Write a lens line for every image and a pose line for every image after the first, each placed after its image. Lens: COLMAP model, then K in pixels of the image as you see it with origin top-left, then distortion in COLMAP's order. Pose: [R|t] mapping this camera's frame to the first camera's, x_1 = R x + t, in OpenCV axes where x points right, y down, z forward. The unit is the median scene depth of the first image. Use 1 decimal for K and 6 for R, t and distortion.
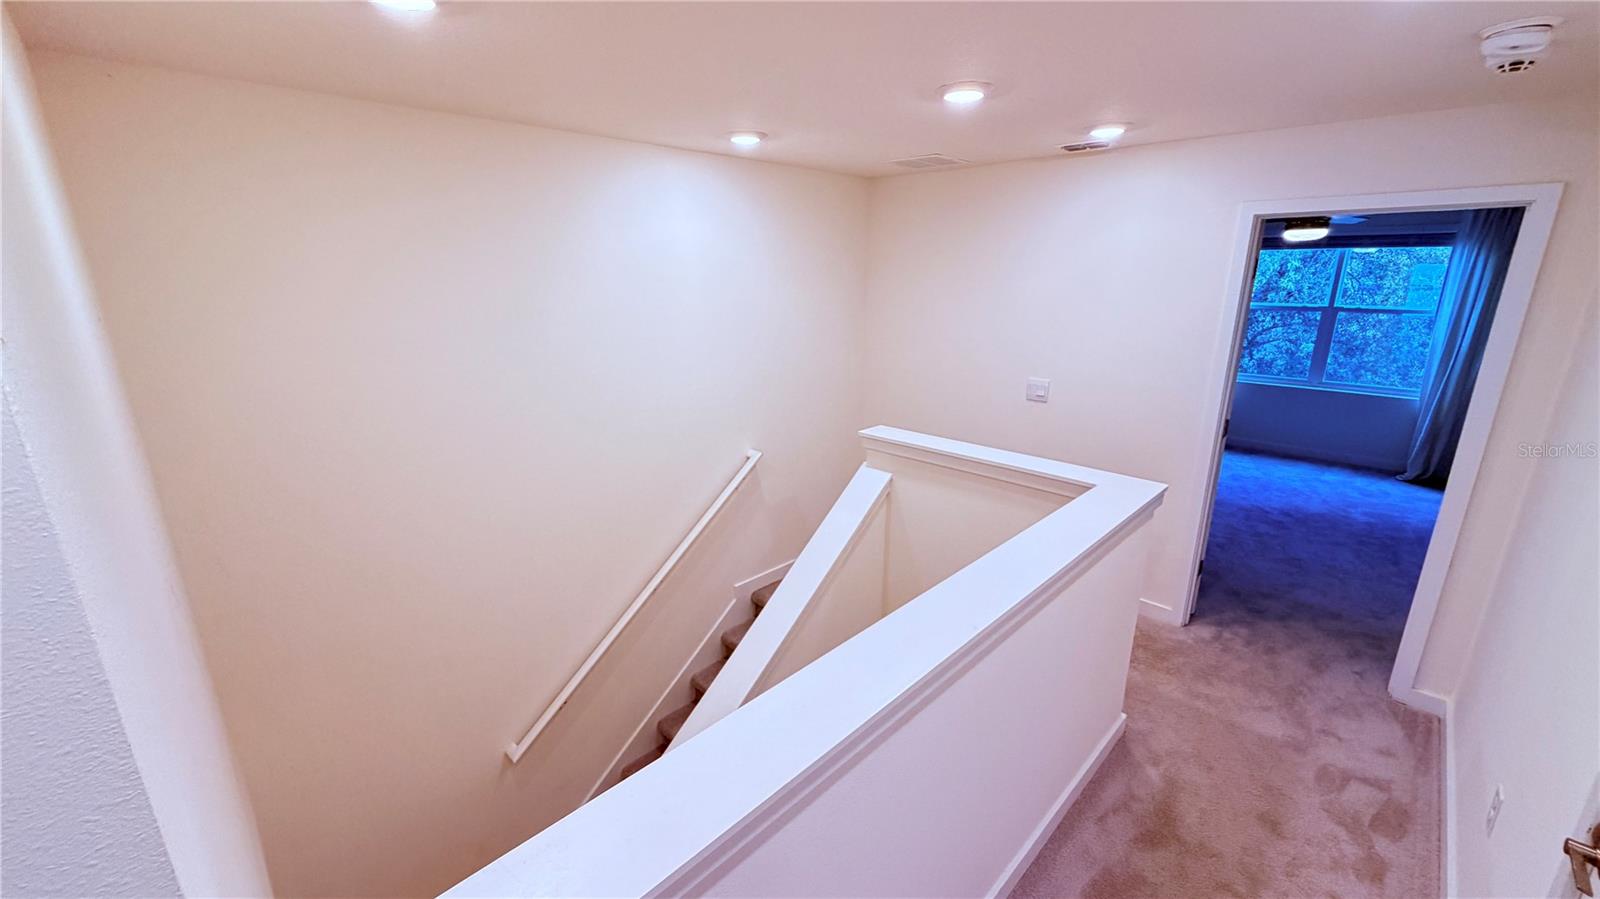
lens RADIAL K [[637.7, 0, 797.1], [0, 637.7, 443.2], [0, 0, 1]] dist [0.000961, -0.000151]
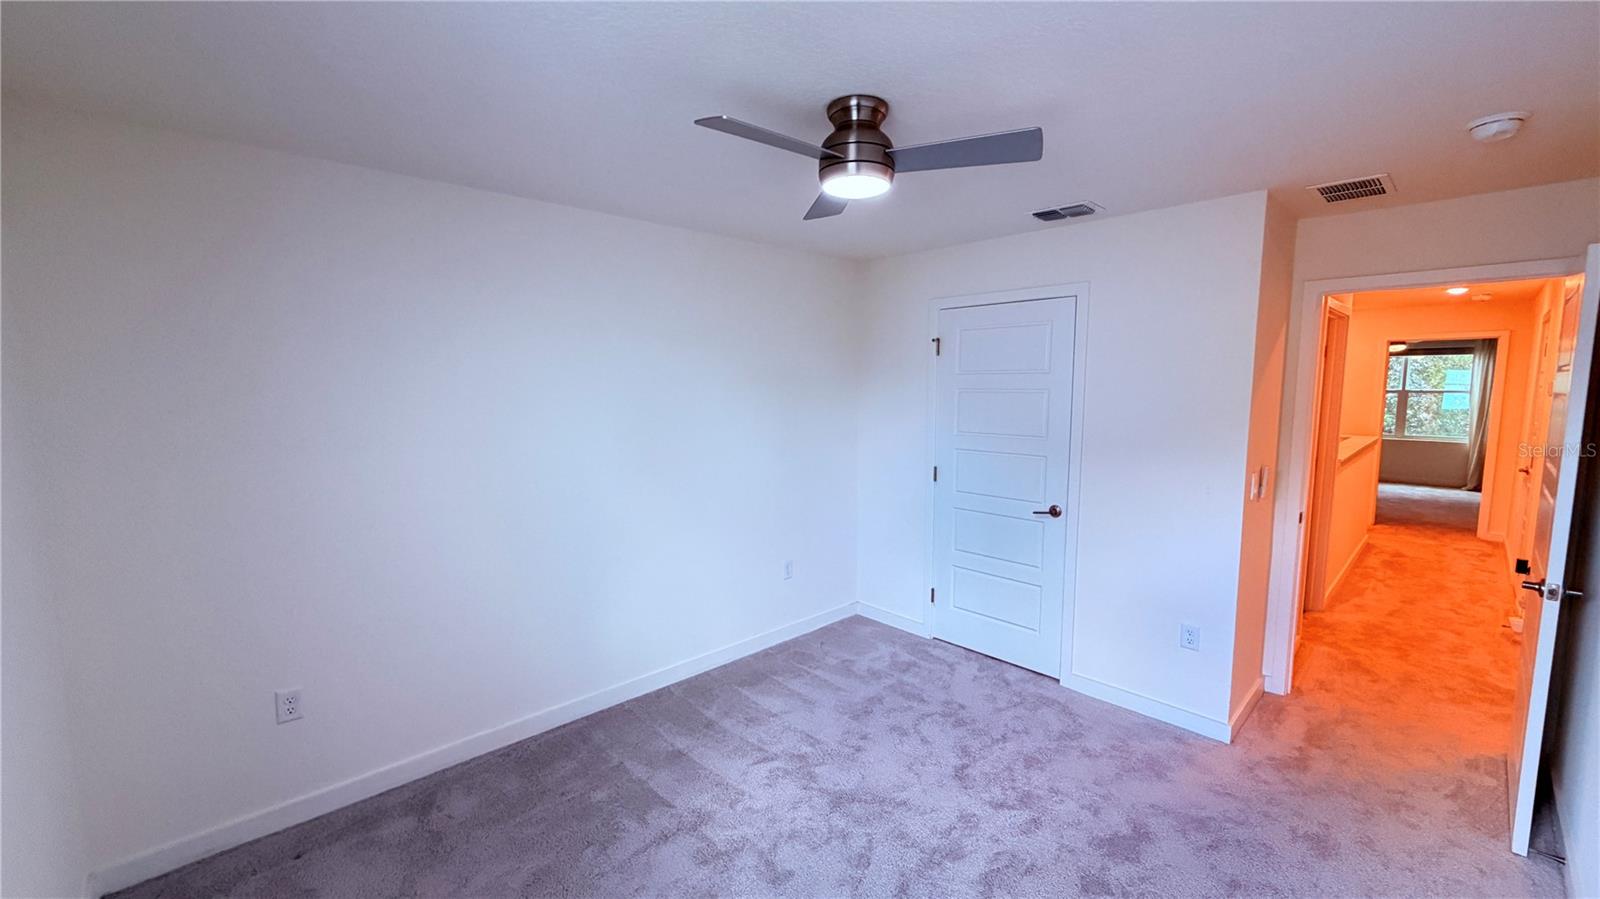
lens RADIAL K [[637.7, 0, 801.3], [0, 637.7, 440.9], [0, 0, 1]] dist [0.000961, -0.000151]
pose [[0.999491, 0.005518, -0.031416, -0.739373], [-0.010815, 0.985209, -0.171017, 0.237264], [0.030007, 0.171270, 0.984767, -0.719855]]
